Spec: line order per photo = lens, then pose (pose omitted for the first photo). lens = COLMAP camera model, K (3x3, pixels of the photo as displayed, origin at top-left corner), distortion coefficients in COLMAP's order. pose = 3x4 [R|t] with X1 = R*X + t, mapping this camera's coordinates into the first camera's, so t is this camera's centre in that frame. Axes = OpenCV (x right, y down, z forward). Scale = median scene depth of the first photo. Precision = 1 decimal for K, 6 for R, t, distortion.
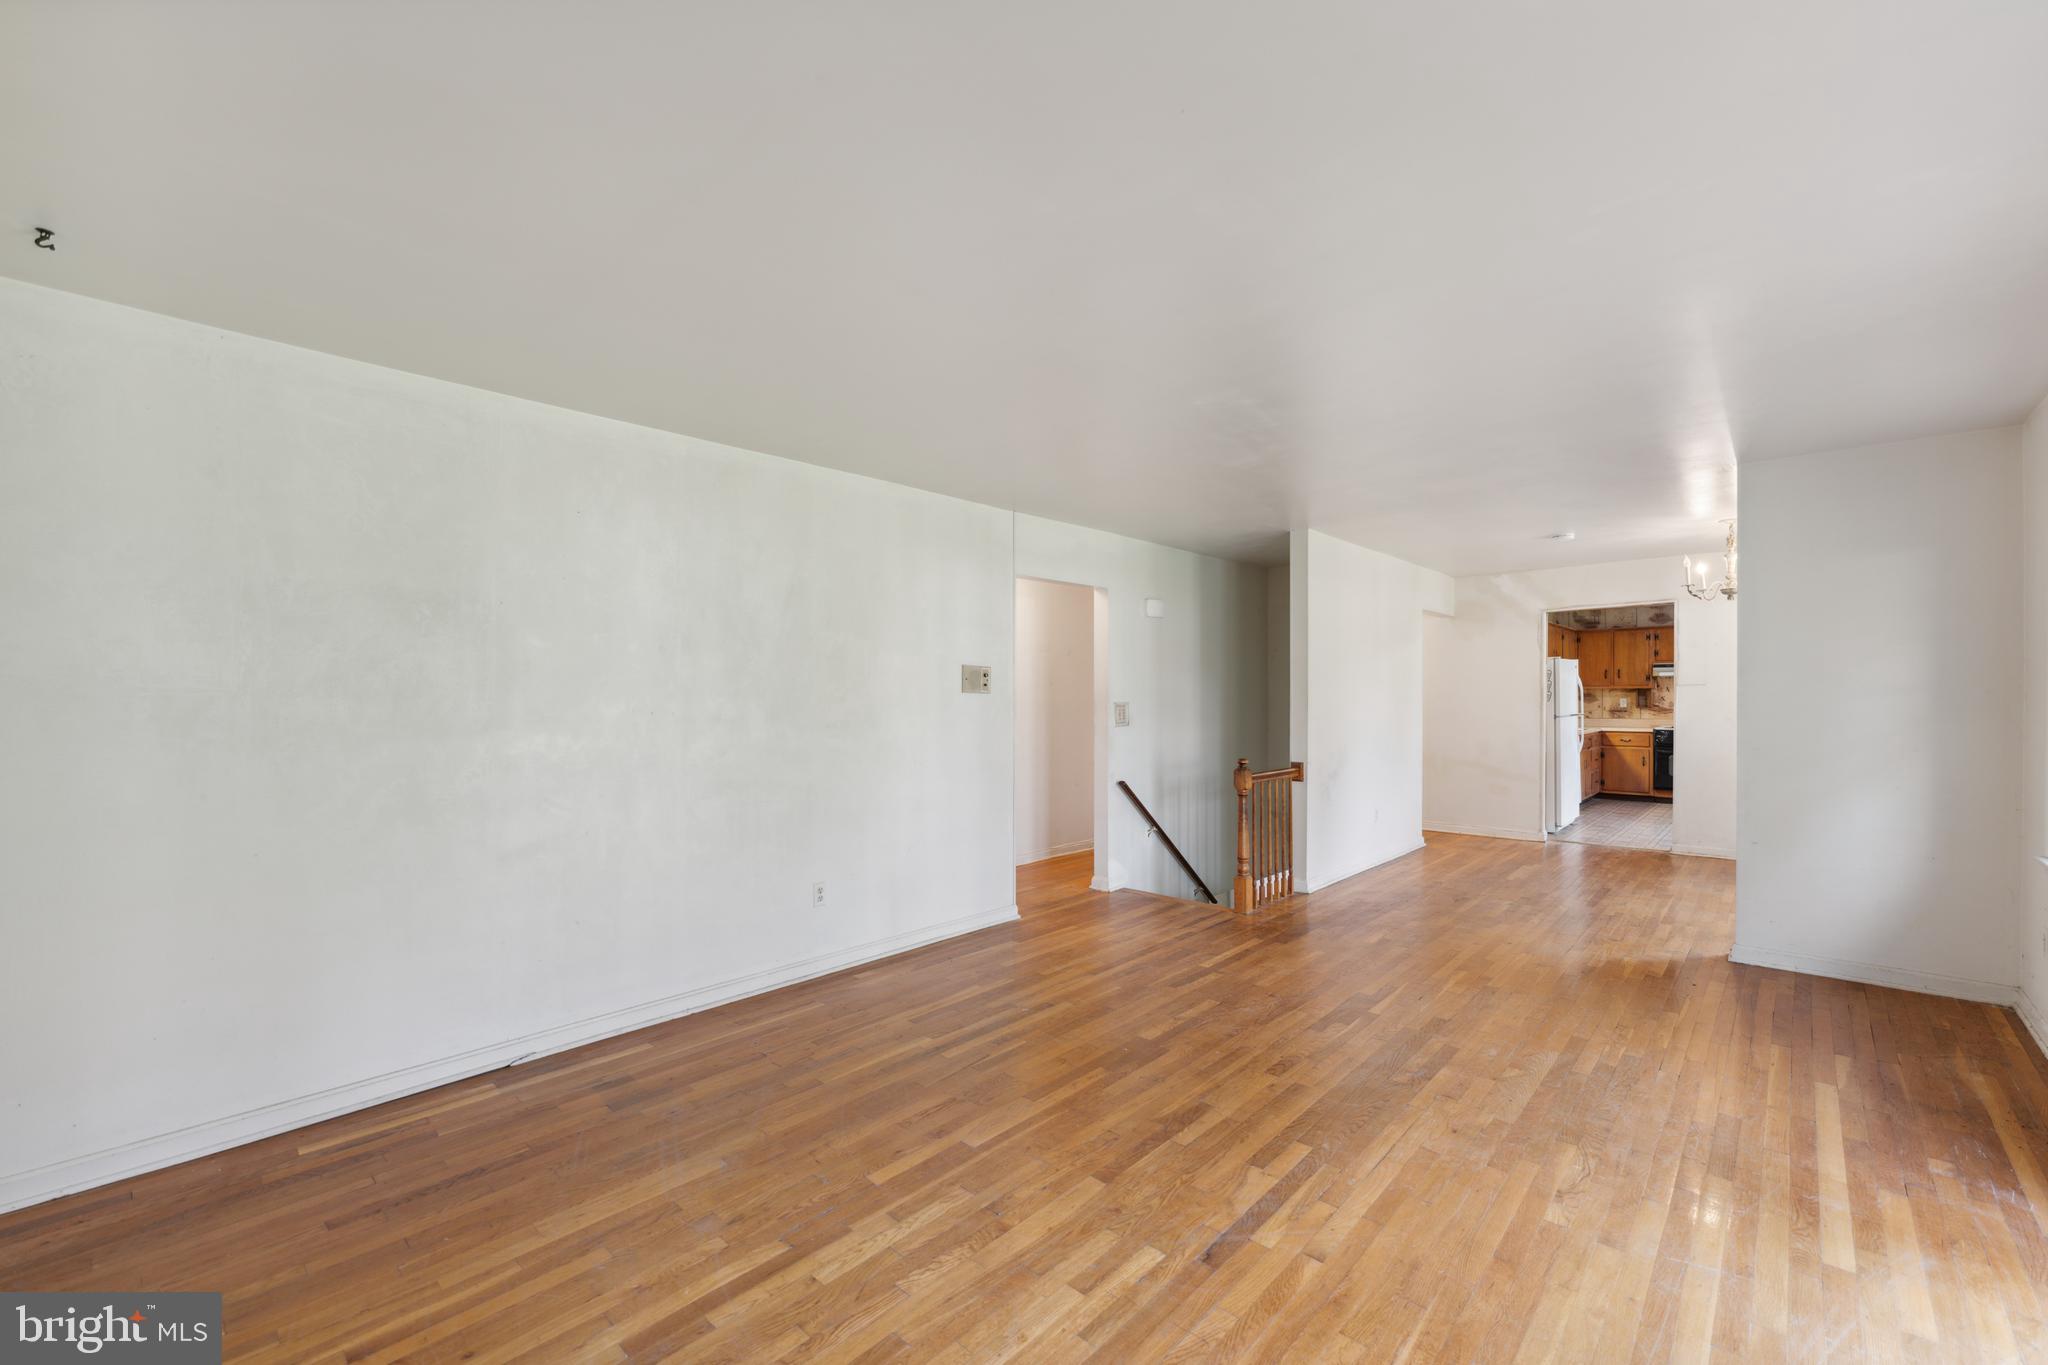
lens RADIAL K [[838.9, 0, 1021.3], [0, 838.9, 687.5], [0, 0, 1]] dist [-0.002283, 0.001279]
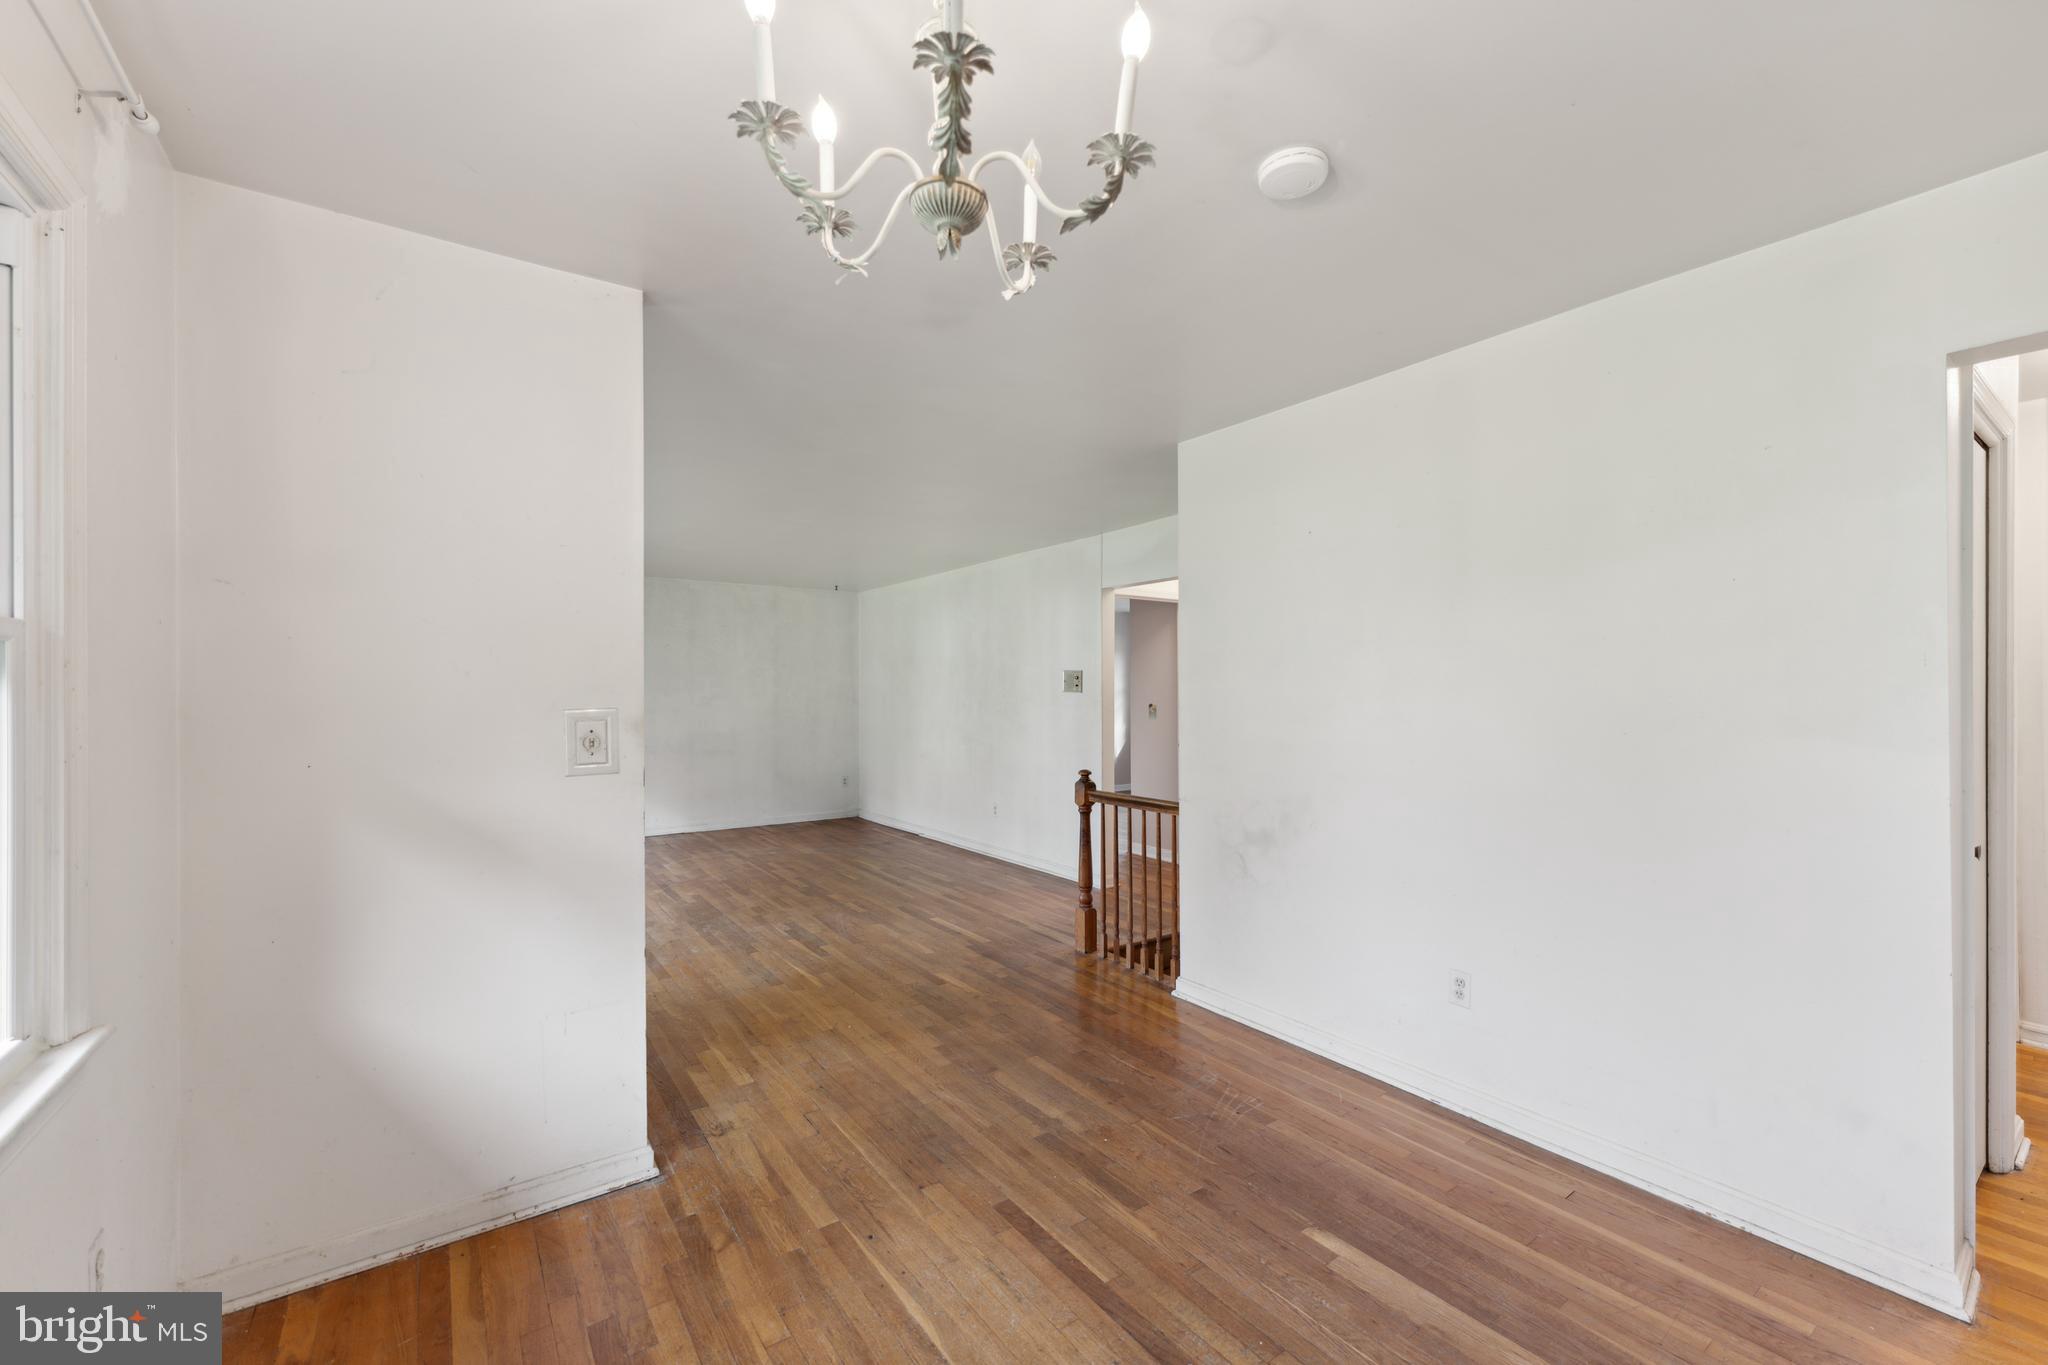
lens RADIAL K [[838.9, 0, 1044.0], [0, 838.9, 683.3], [0, 0, 1]] dist [-0.002283, 0.001279]
pose [[-0.188270, 0.002632, -0.982114, 1.213684], [0.011157, 0.999938, 0.000541, -0.007990], [0.982054, -0.010856, -0.188287, 1.218363]]
